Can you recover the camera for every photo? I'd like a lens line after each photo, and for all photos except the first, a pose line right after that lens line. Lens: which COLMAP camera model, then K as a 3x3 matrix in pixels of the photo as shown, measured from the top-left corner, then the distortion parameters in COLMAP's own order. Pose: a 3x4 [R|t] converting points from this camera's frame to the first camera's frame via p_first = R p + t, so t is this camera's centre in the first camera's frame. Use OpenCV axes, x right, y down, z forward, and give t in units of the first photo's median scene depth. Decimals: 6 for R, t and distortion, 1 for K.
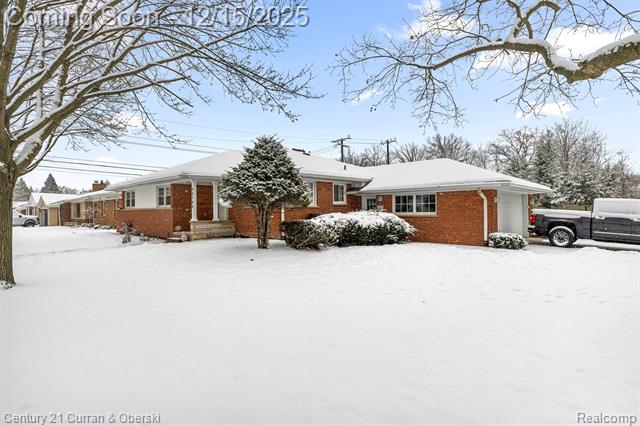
lens RADIAL K [[370.2, 0, 320.0], [0, 370.2, 213.0], [0, 0, 1]] dist [-0.001742, -0.000220]
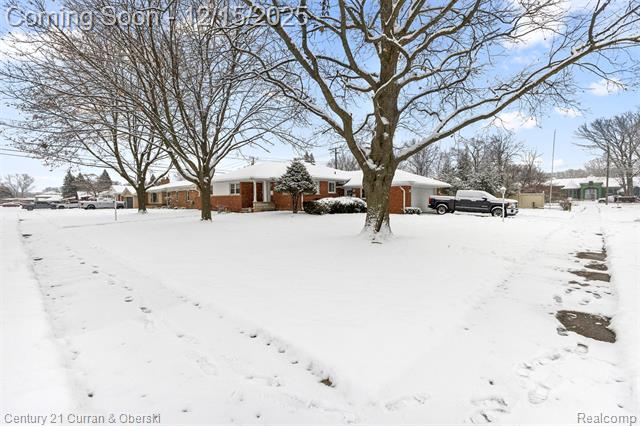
lens RADIAL K [[301.7, 0, 320.0], [0, 301.7, 213.0], [0, 0, 1]] dist [0.000994, 0.000015]
pose [[0.999999, 0.001068, 0.001253, -0.009418], [-0.001116, 0.999258, 0.038496, 0.020769], [-0.001211, -0.038497, 0.999258, -0.607891]]
